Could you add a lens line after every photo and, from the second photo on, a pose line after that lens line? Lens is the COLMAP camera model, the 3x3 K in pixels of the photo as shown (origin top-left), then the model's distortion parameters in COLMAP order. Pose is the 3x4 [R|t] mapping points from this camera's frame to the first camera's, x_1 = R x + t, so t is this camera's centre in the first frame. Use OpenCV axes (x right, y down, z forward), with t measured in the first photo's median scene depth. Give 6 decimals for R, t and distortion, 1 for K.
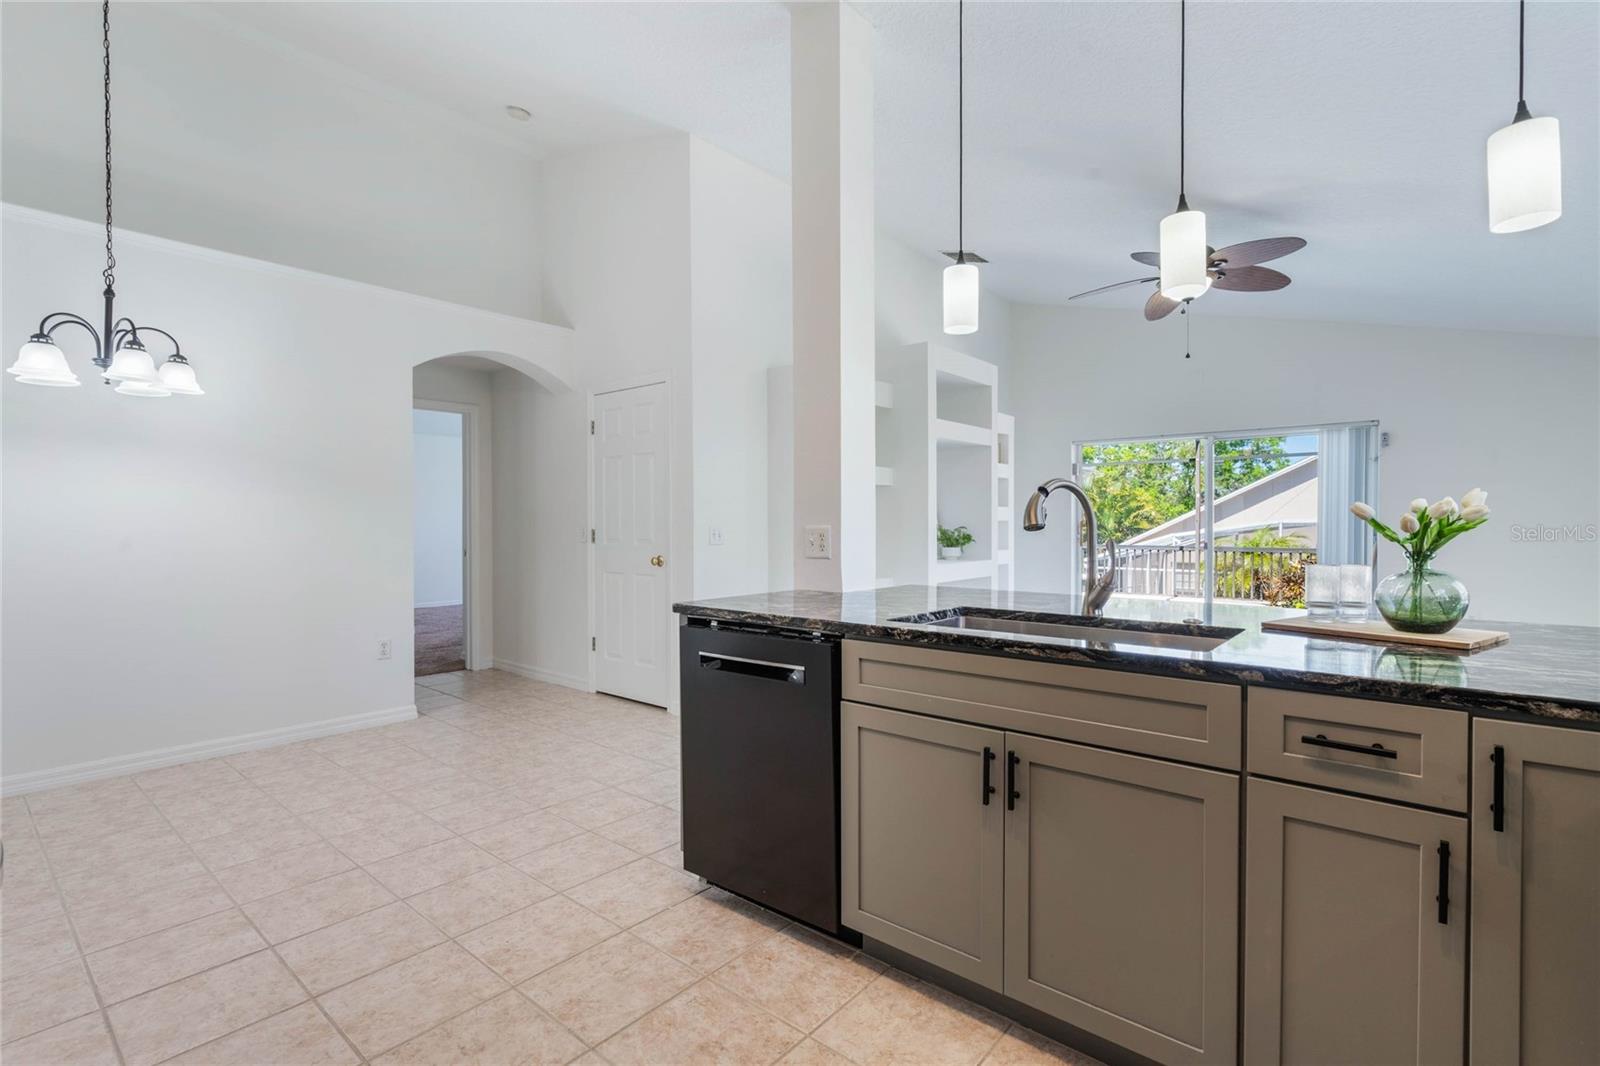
lens RADIAL K [[740.0, 0, 805.3], [0, 740.0, 533.7], [0, 0, 1]] dist [0.002219, 0.000496]
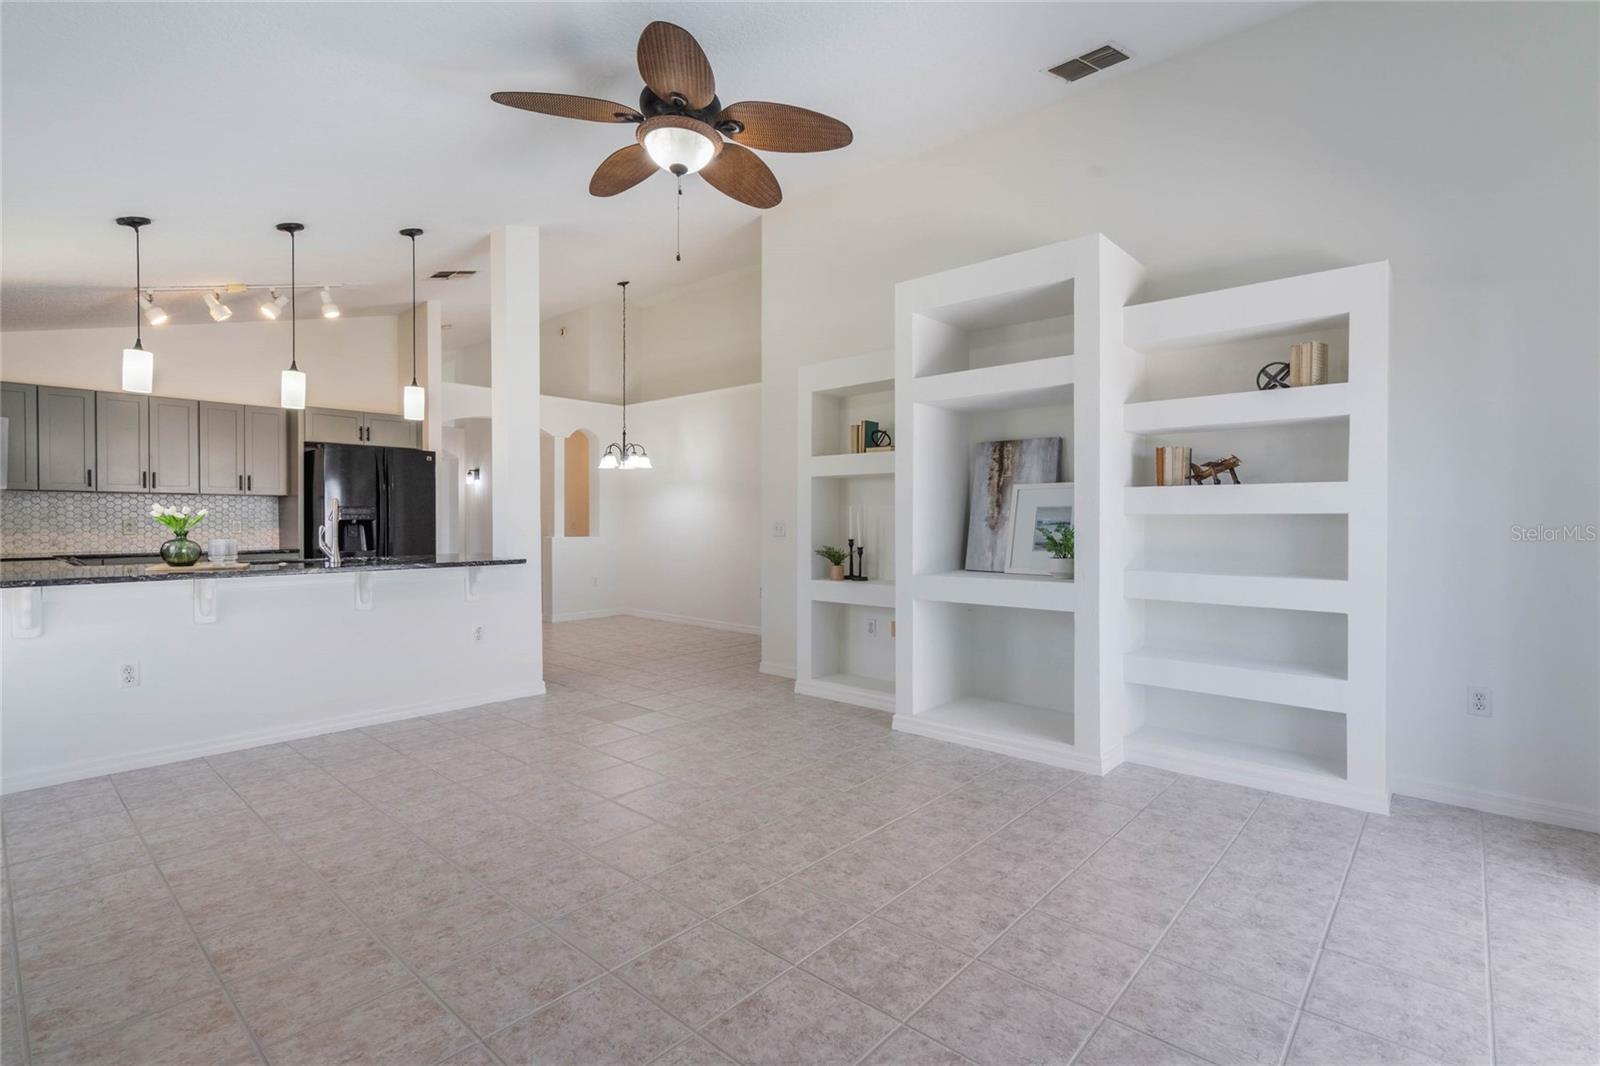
lens RADIAL K [[747.8, 0, 799.3], [0, 747.8, 522.7], [0, 0, 1]] dist [-0.001608, 0.000242]
pose [[-0.037712, 0.004660, -0.999278, 2.531978], [-0.013851, 0.999891, 0.005185, -0.032960], [0.999193, 0.014037, -0.037643, 2.488673]]
